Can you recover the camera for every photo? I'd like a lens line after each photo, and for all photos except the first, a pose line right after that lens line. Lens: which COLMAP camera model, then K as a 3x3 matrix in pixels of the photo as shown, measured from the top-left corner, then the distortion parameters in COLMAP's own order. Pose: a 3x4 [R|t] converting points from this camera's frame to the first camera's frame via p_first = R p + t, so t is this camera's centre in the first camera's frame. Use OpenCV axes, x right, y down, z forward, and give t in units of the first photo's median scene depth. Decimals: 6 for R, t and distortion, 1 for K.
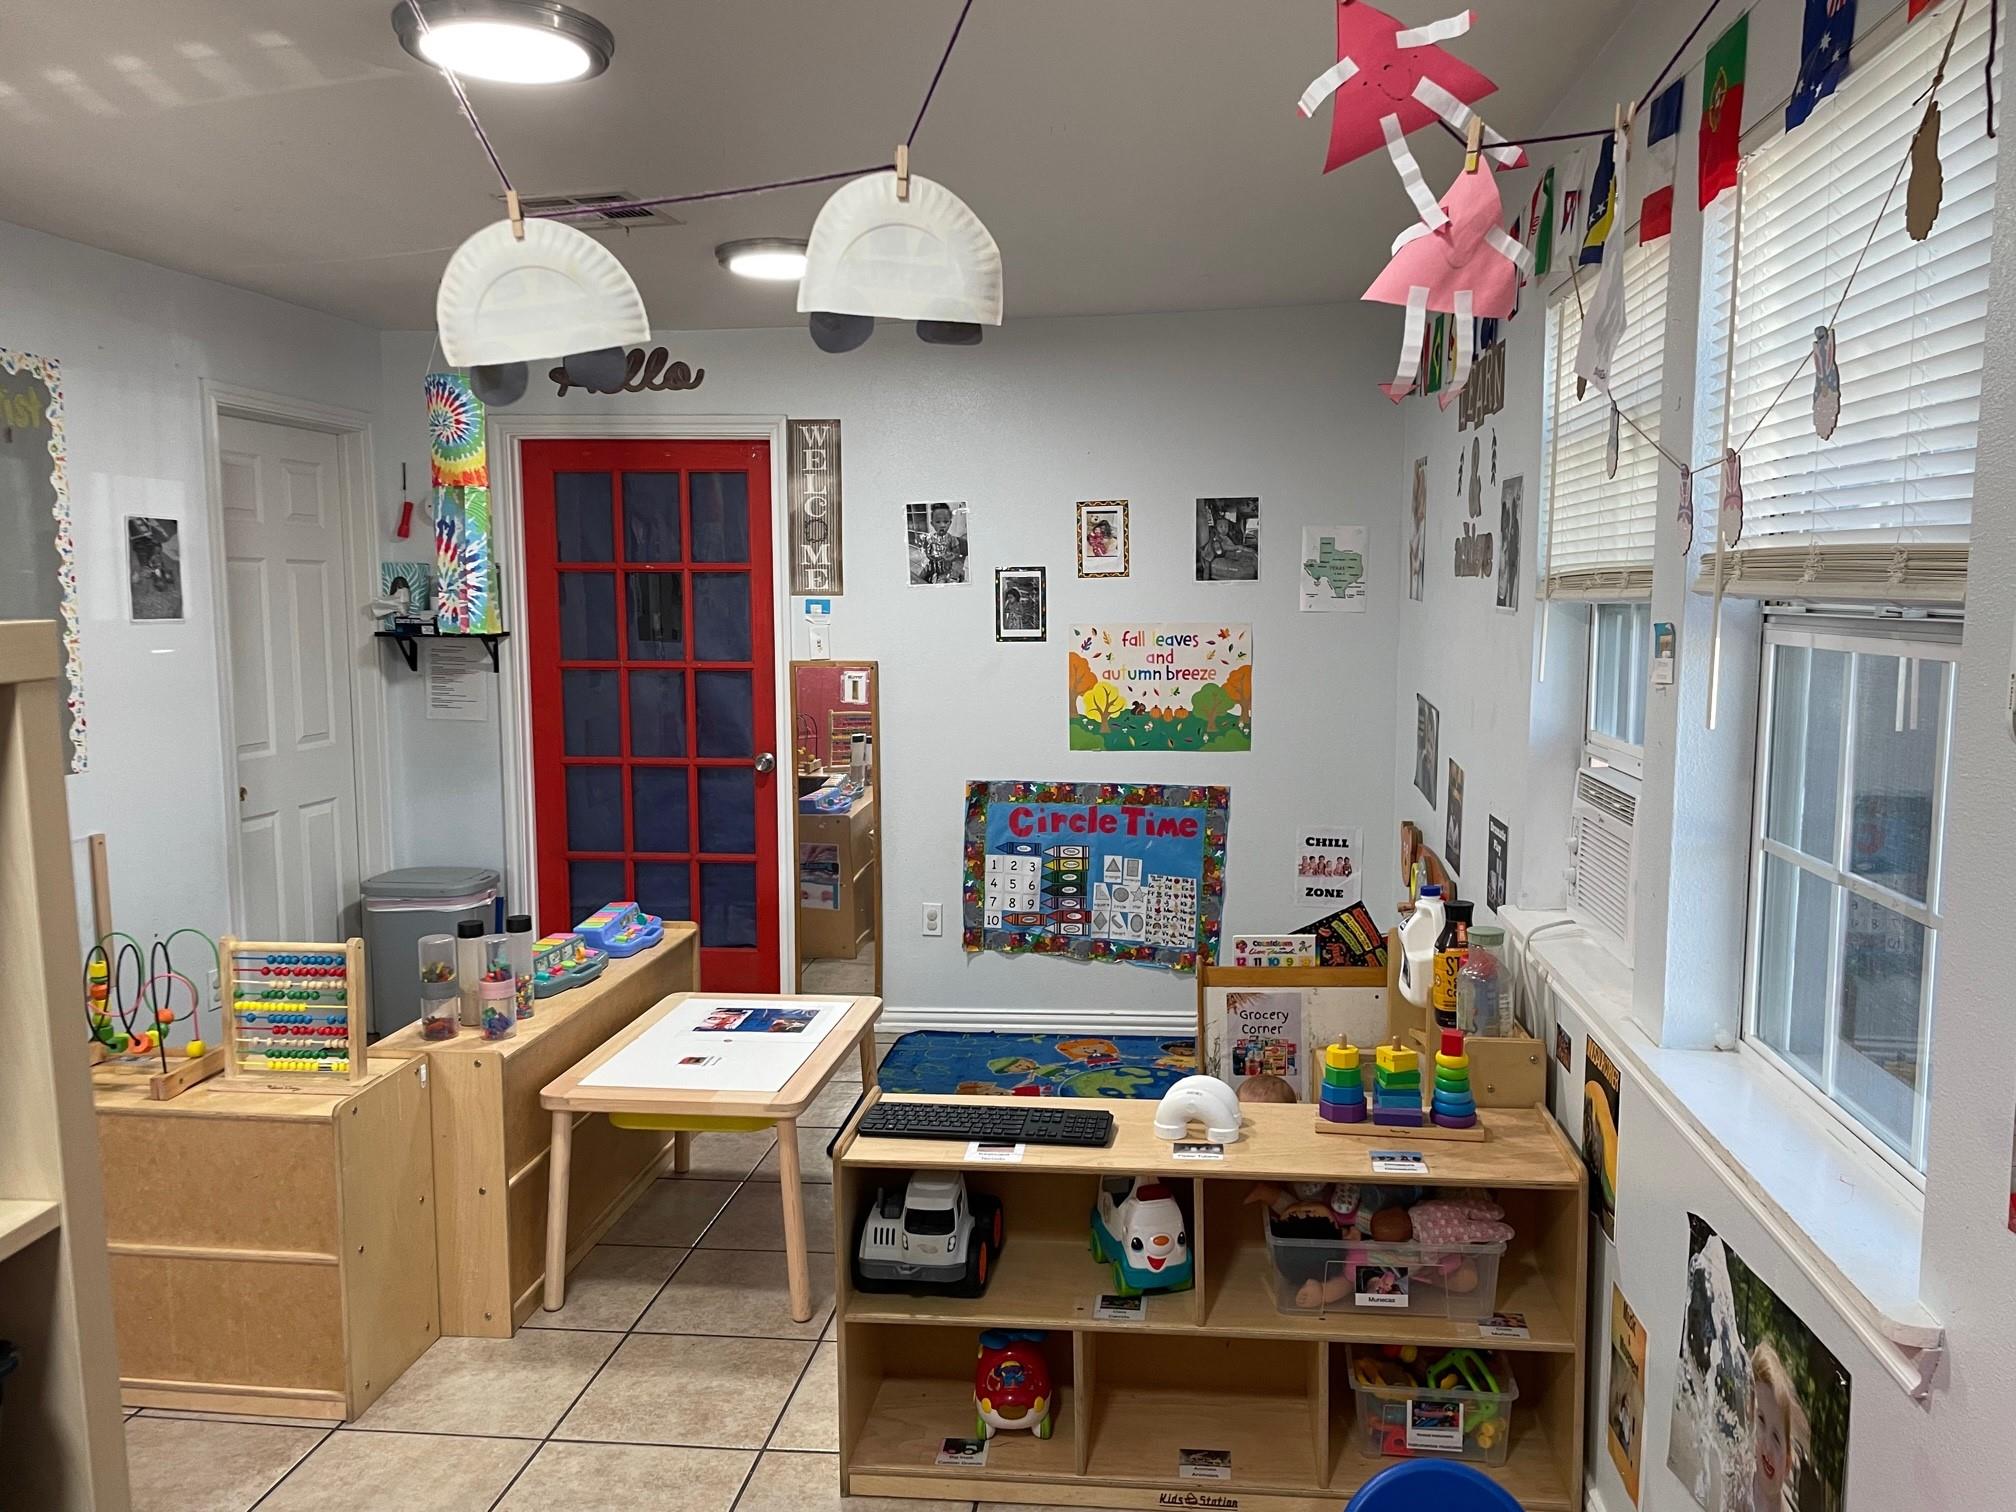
lens RADIAL K [[1596.3, 0, 1033.9], [0, 1596.3, 710.8], [0, 0, 1]] dist [0.077093, -0.122974]
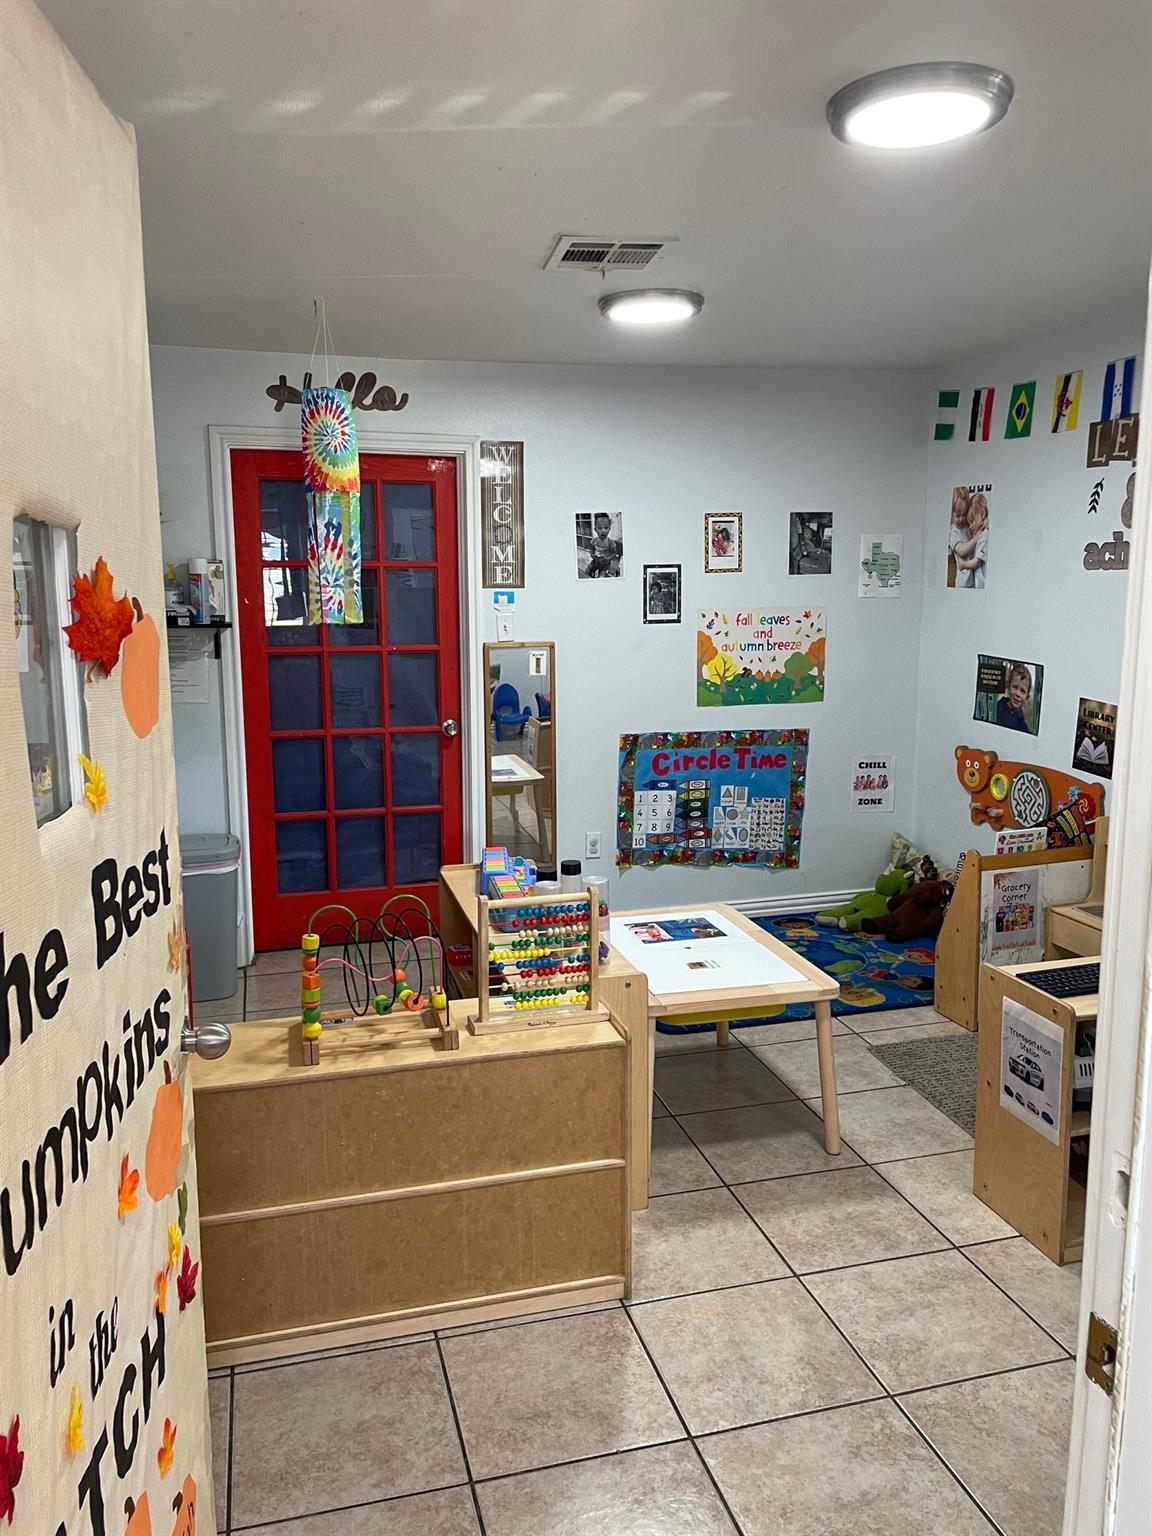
lens RADIAL K [[1216.2, 0, 593.6], [0, 1216.2, 743.4], [0, 0, 1]] dist [0.077093, -0.122974]
pose [[0.926990, -0.053872, 0.371198, -0.426508], [0.033672, 0.997589, 0.060690, -0.008602], [-0.373572, -0.043760, 0.926568, 0.113929]]
